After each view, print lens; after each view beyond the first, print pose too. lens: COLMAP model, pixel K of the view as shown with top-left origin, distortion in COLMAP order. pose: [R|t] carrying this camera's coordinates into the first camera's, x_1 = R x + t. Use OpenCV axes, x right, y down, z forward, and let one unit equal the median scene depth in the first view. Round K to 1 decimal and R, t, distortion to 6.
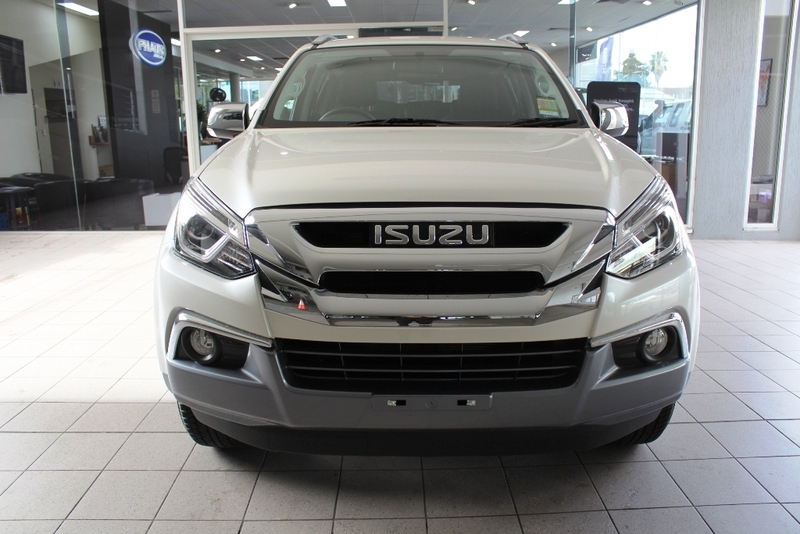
lens RADIAL K [[647.8, 0, 399.0], [0, 647.8, 253.2], [0, 0, 1]] dist [-0.165419, 0.146883]
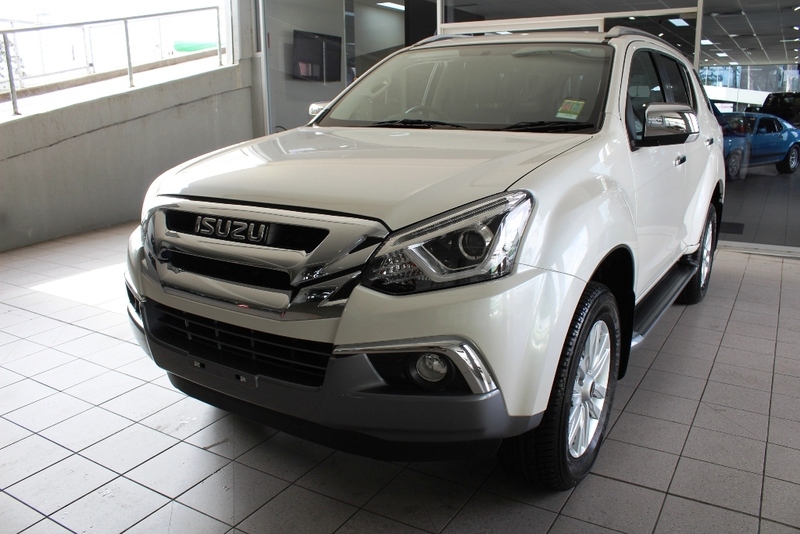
lens RADIAL K [[647.8, 0, 399.0], [0, 647.8, 253.2], [0, 0, 1]] dist [-0.165419, 0.146883]
pose [[0.857218, 0.120542, -0.500647, 0.887117], [-0.110566, 0.992626, 0.049684, -0.074820], [0.502944, 0.012764, 0.864225, 0.156138]]
